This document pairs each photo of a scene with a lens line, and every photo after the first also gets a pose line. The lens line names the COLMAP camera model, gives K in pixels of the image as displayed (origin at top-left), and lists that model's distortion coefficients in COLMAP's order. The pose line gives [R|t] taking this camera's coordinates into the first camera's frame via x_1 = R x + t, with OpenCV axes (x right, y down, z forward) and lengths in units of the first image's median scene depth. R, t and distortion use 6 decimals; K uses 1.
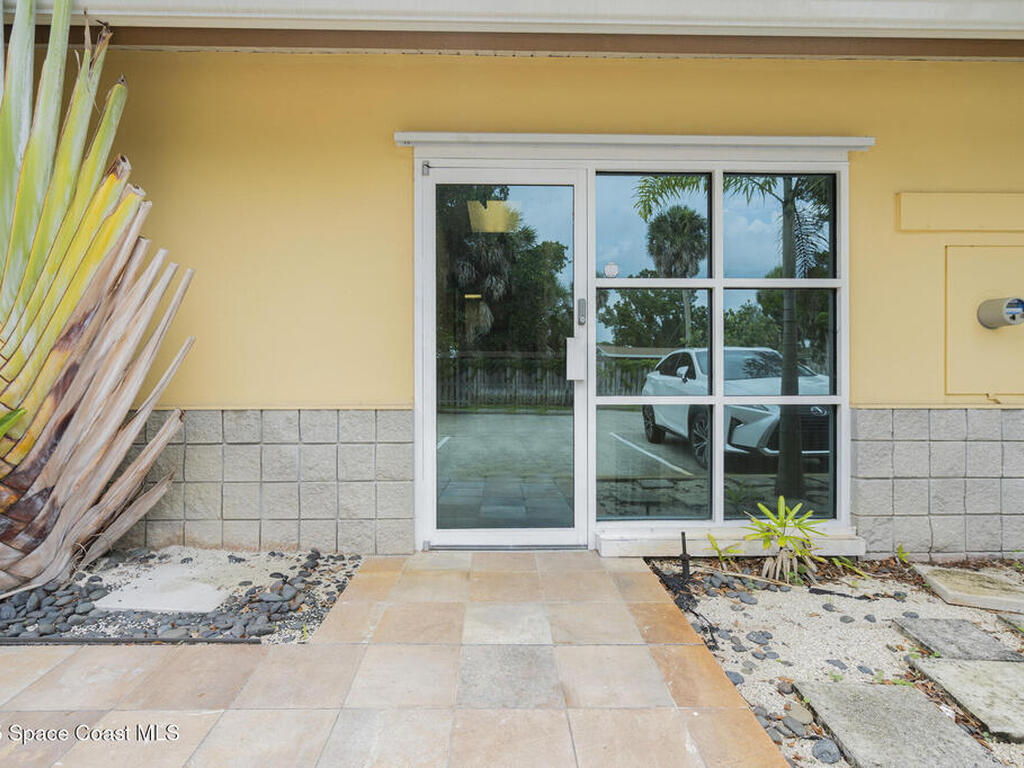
lens RADIAL K [[522.2, 0, 512.5], [0, 522.2, 372.5], [0, 0, 1]] dist [-0.003877, -0.000025]
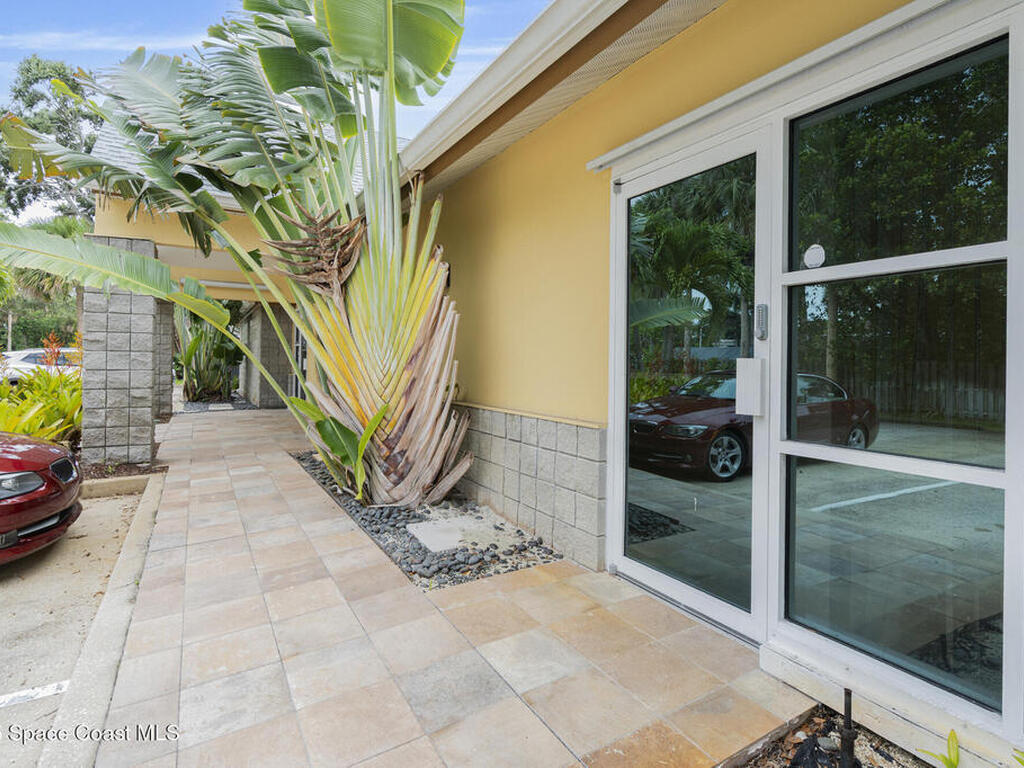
lens RADIAL K [[527.0, 0, 512.6], [0, 527.0, 360.2], [0, 0, 1]] dist [-0.000802, 0.000645]
pose [[0.497054, 0.003719, -0.867712, 0.747749], [-0.013455, 0.999904, -0.003422, -0.069705], [0.867615, 0.013376, 0.497056, 0.417726]]
